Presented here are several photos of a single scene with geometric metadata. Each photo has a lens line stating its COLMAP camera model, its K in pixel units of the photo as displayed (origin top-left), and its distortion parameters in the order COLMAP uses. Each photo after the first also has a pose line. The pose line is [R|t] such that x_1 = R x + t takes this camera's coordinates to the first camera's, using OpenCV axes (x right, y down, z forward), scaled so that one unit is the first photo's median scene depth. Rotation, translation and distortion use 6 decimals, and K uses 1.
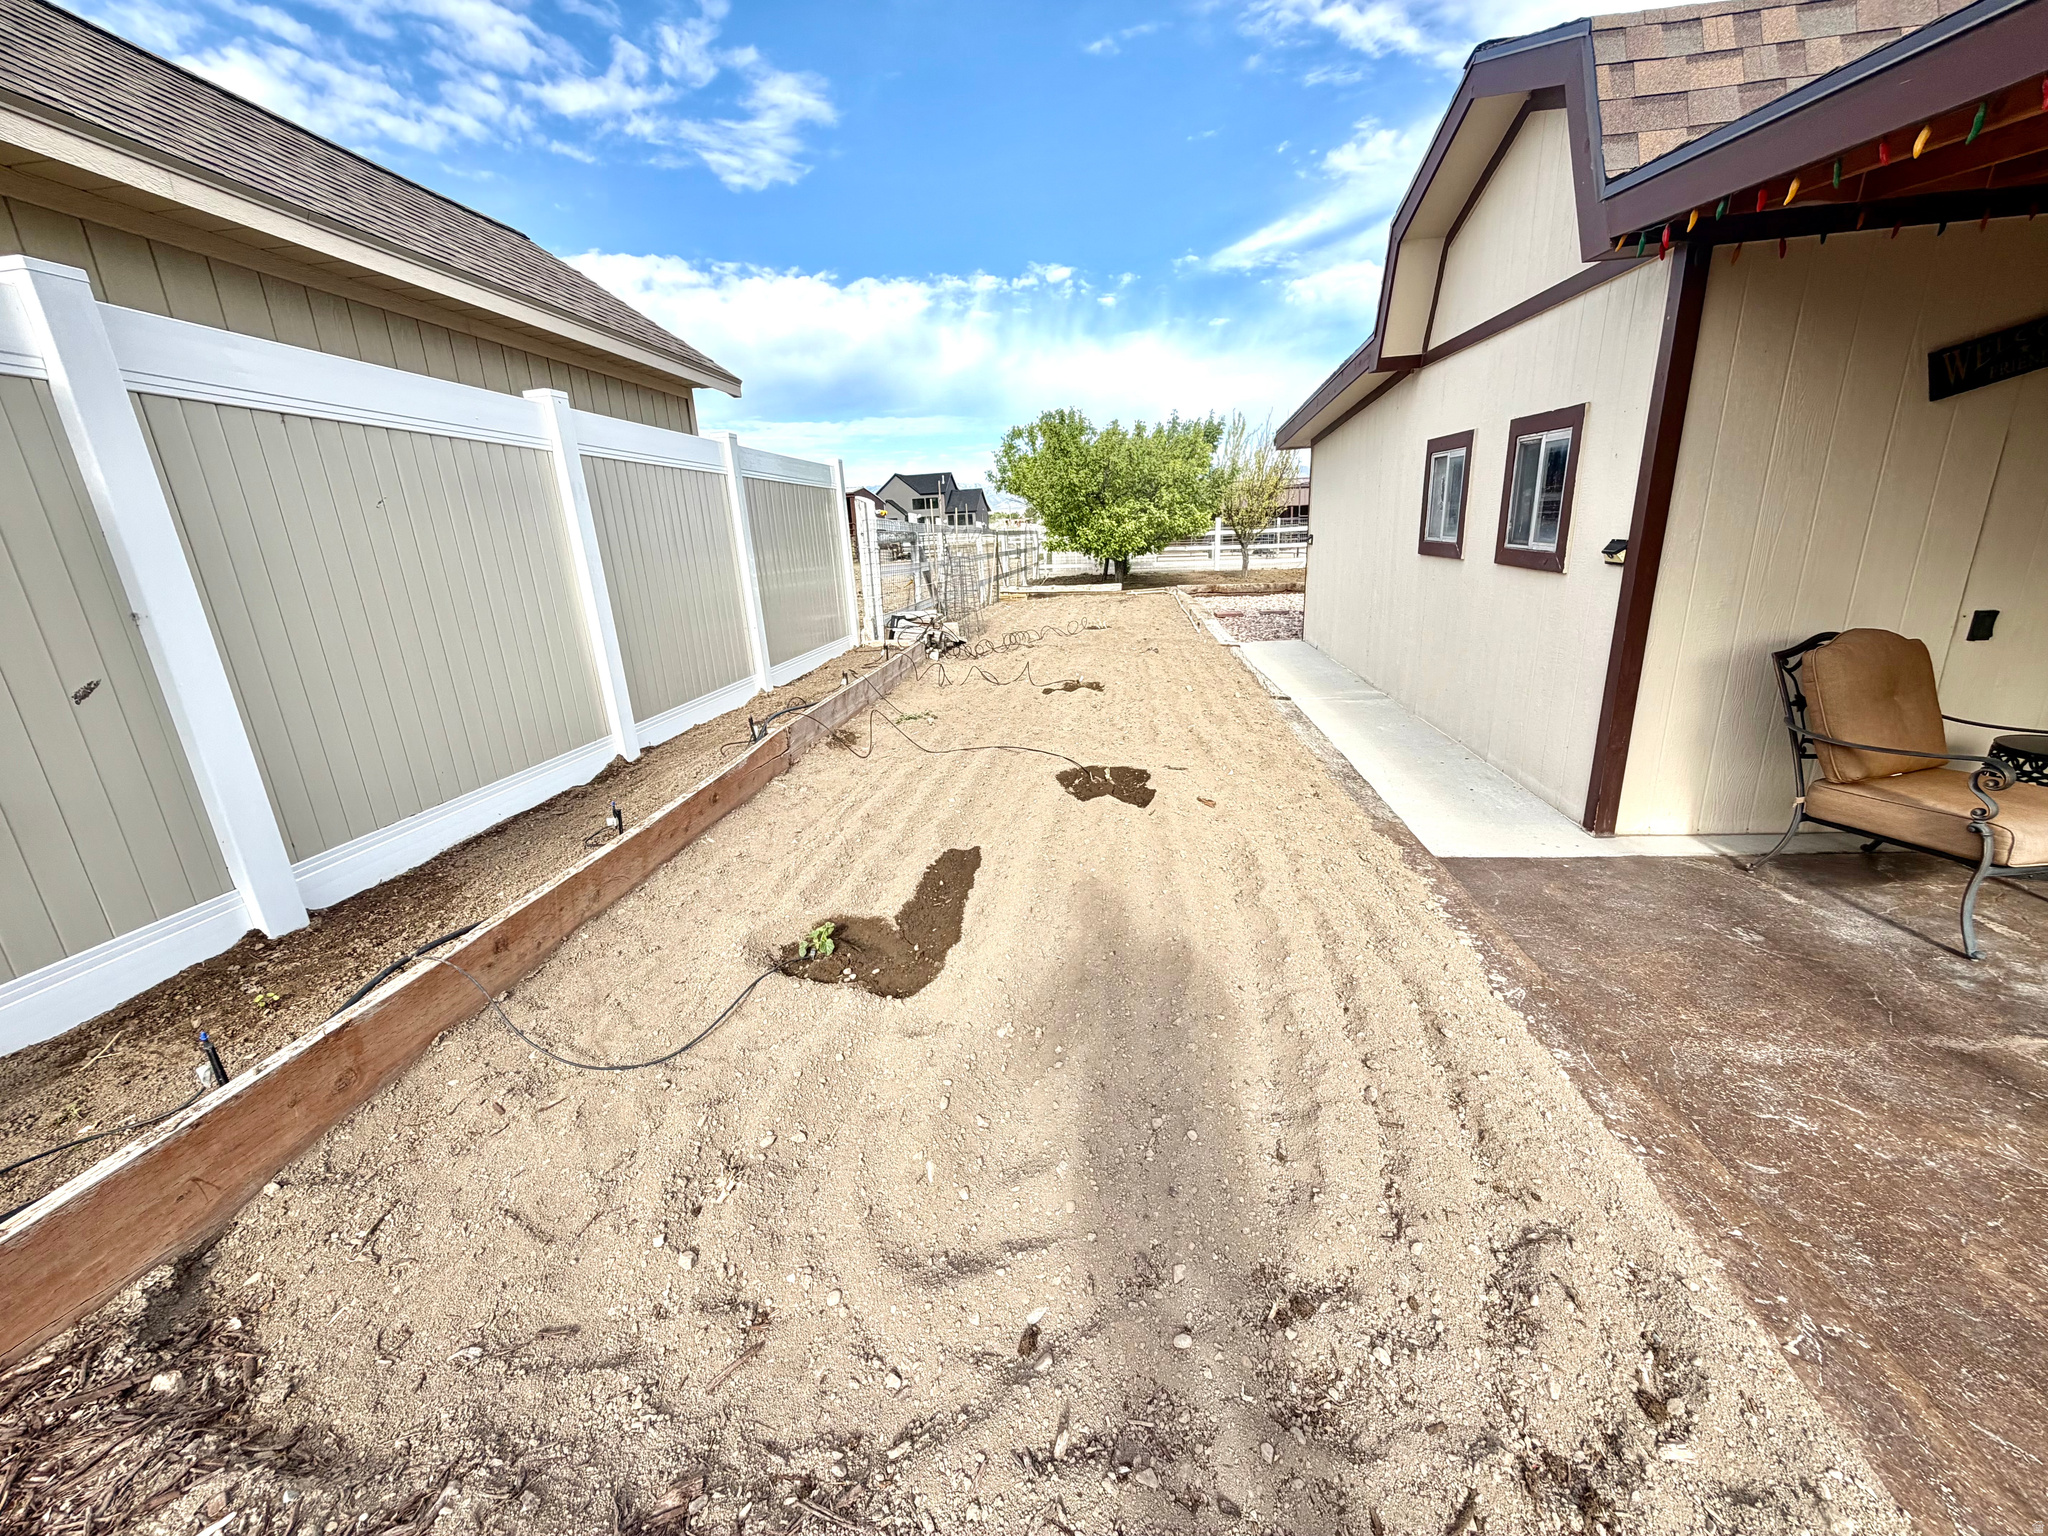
lens RADIAL K [[814.0, 0, 1017.5], [0, 814.0, 770.5], [0, 0, 1]] dist [-0.000880, 0.000612]
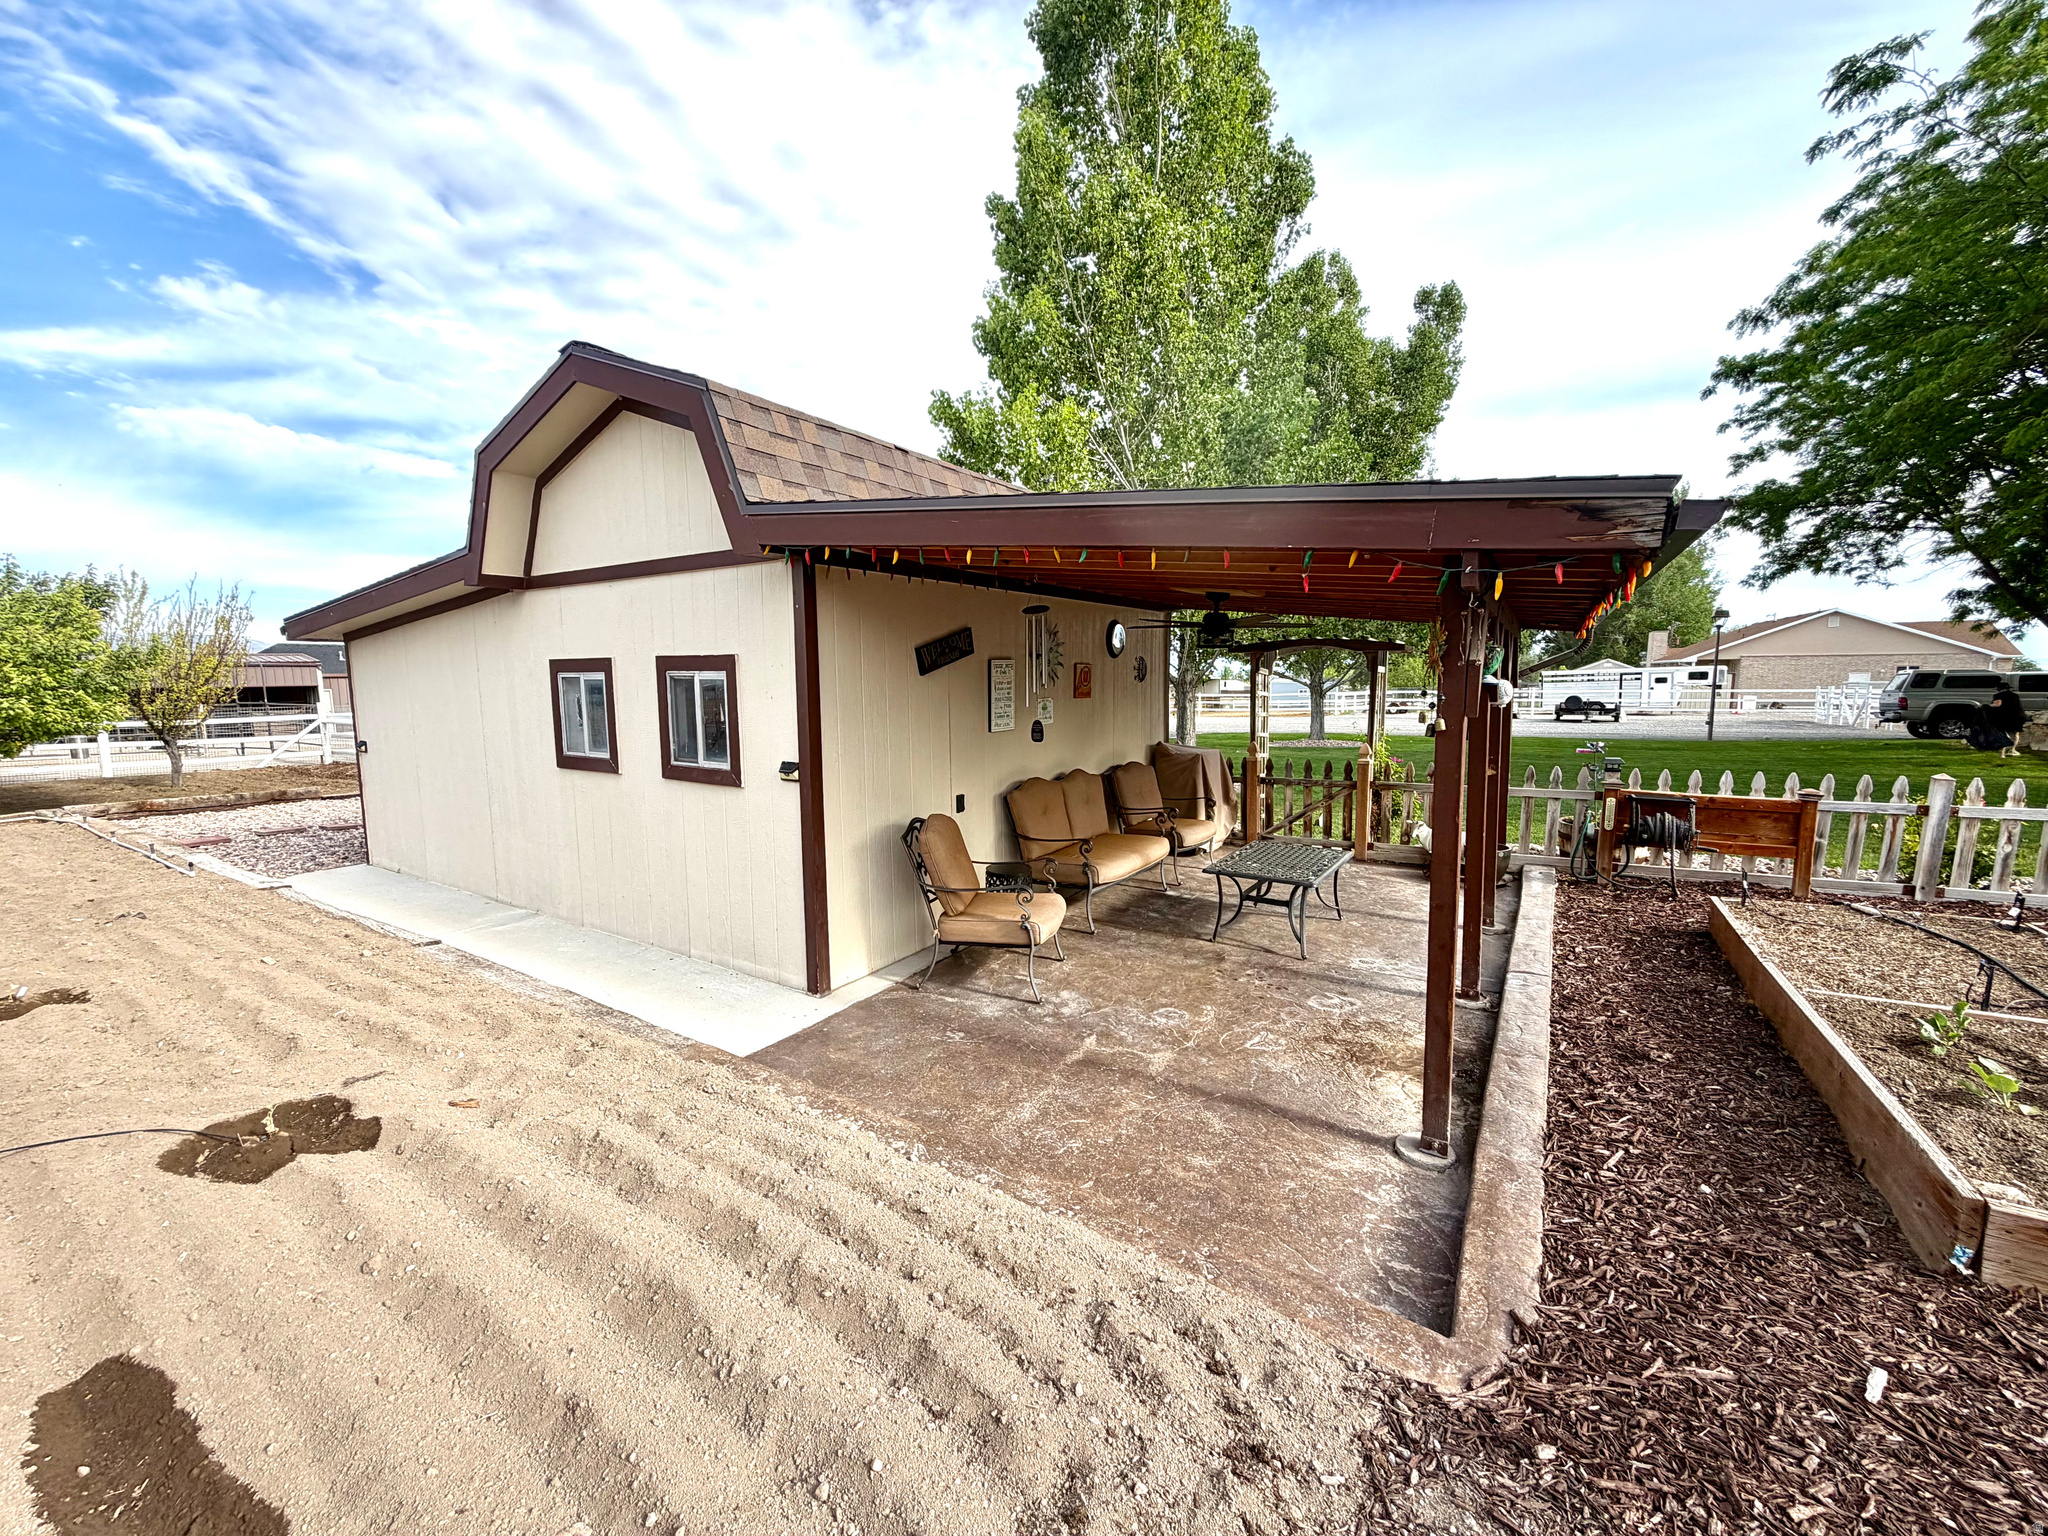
lens RADIAL K [[814.0, 0, 1017.5], [0, 814.0, 770.5], [0, 0, 1]] dist [-0.000880, 0.000612]
pose [[0.443540, -0.052544, 0.894713, -0.264697], [0.245757, 0.967147, -0.065032, -0.110357], [-0.861902, 0.248726, 0.441882, 0.148528]]
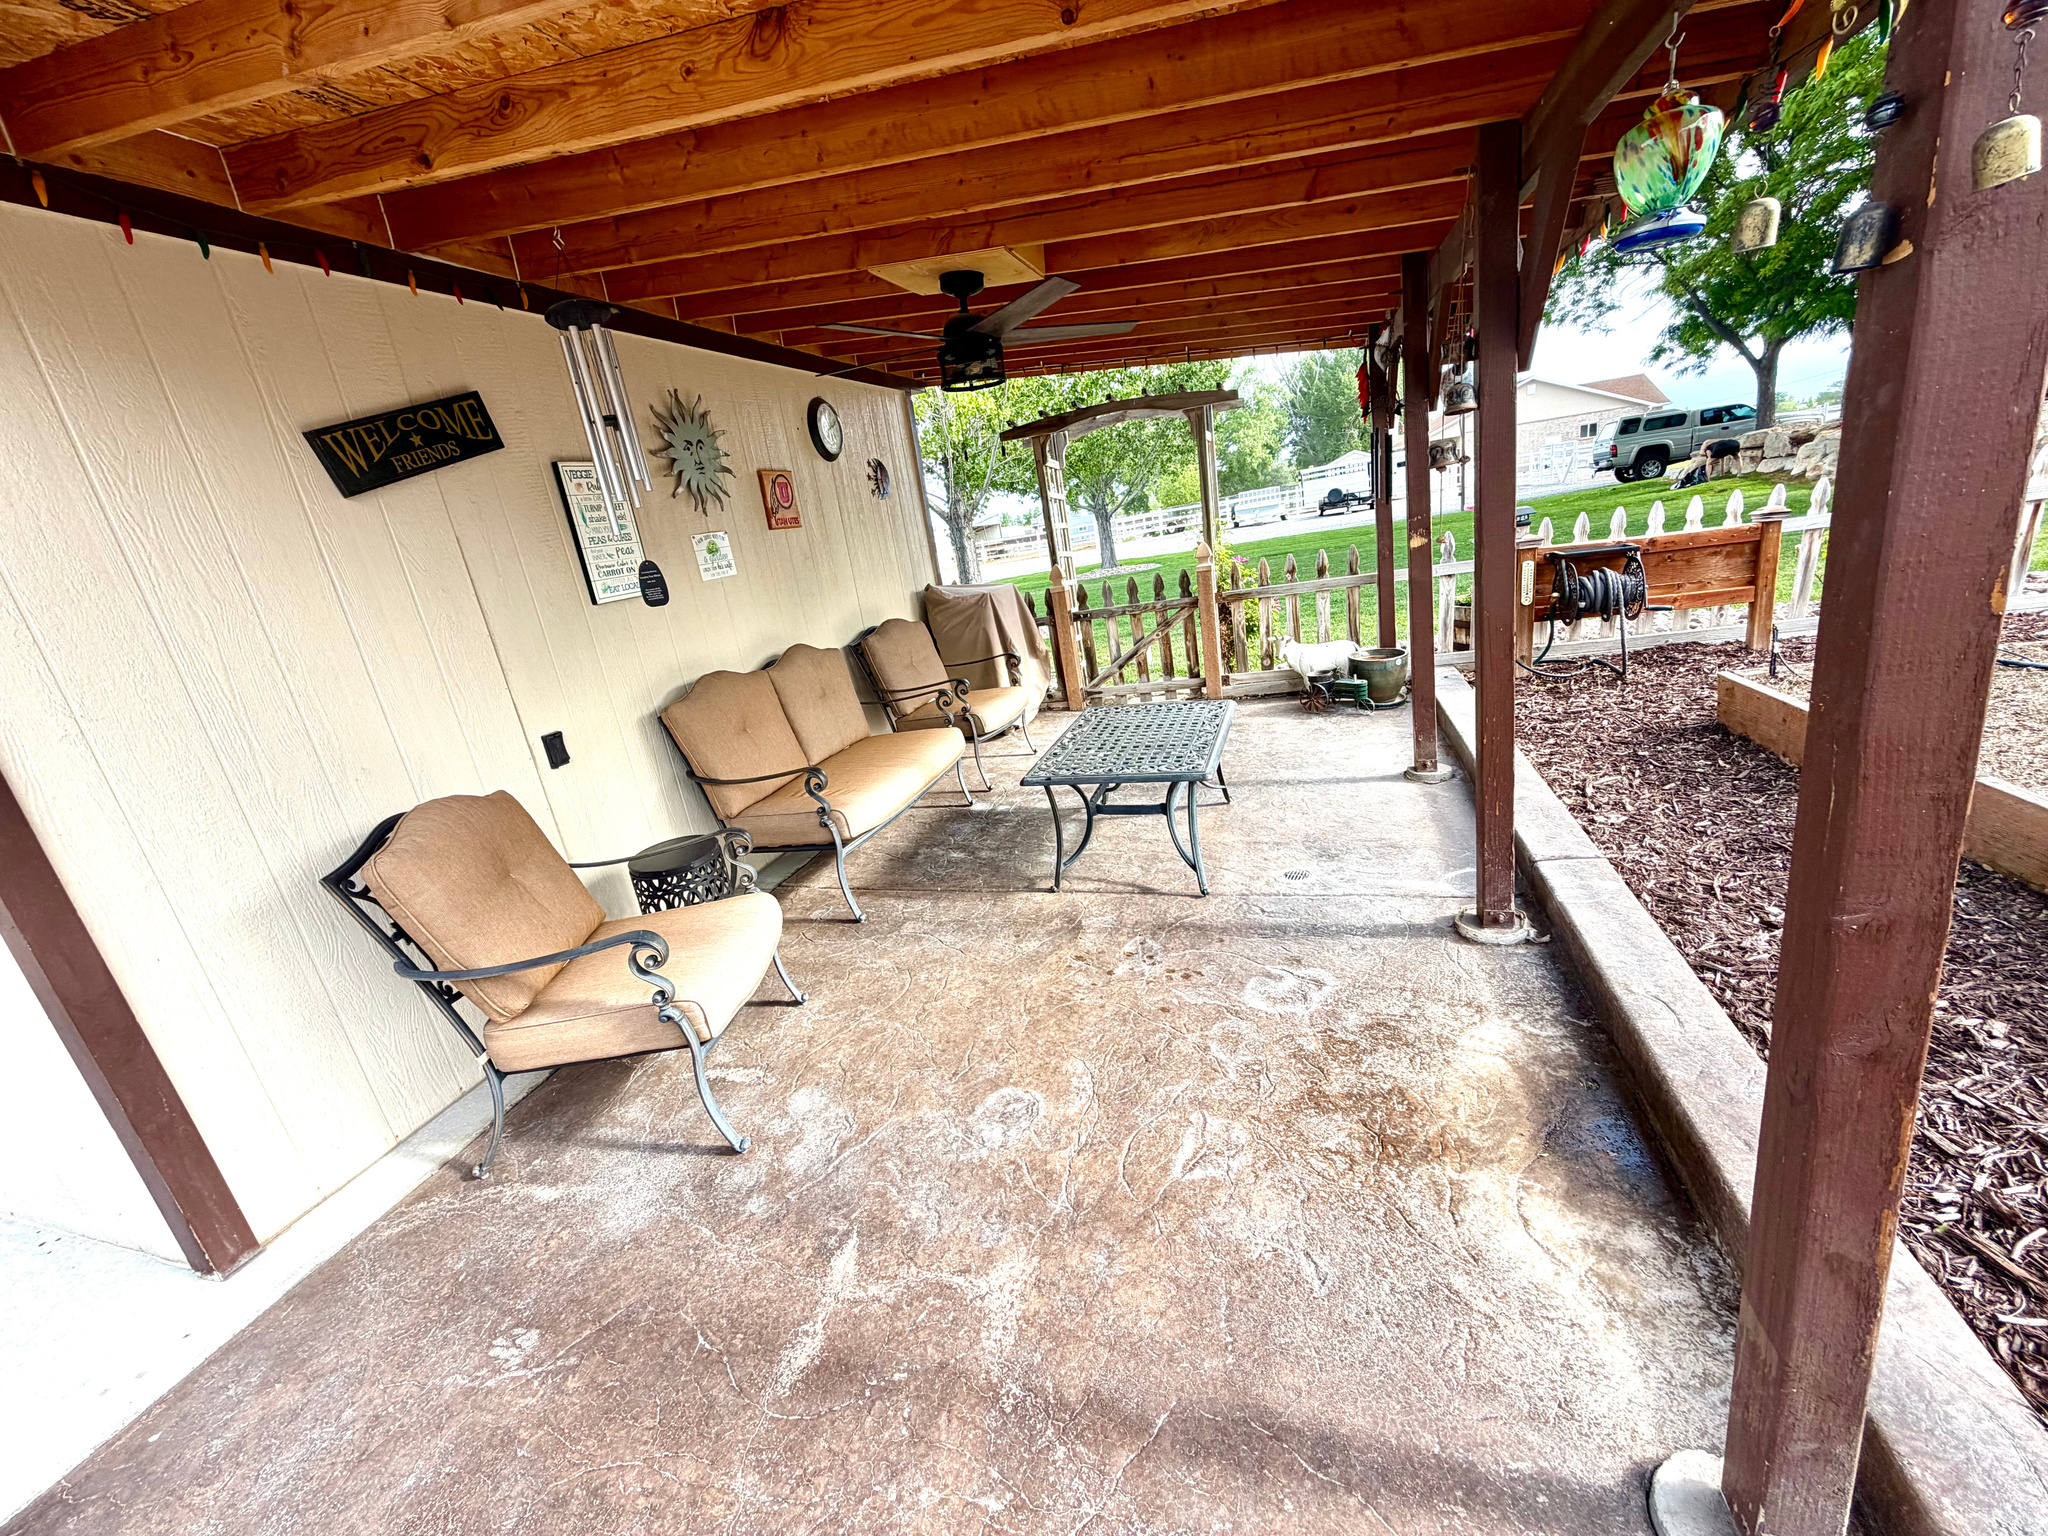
lens RADIAL K [[814.0, 0, 1017.5], [0, 814.0, 770.5], [0, 0, 1]] dist [-0.000880, 0.000612]
pose [[0.200416, -0.263795, 0.943528, 0.472039], [0.411882, 0.896511, 0.163161, -0.100660], [-0.888925, 0.355922, 0.288328, 0.327431]]
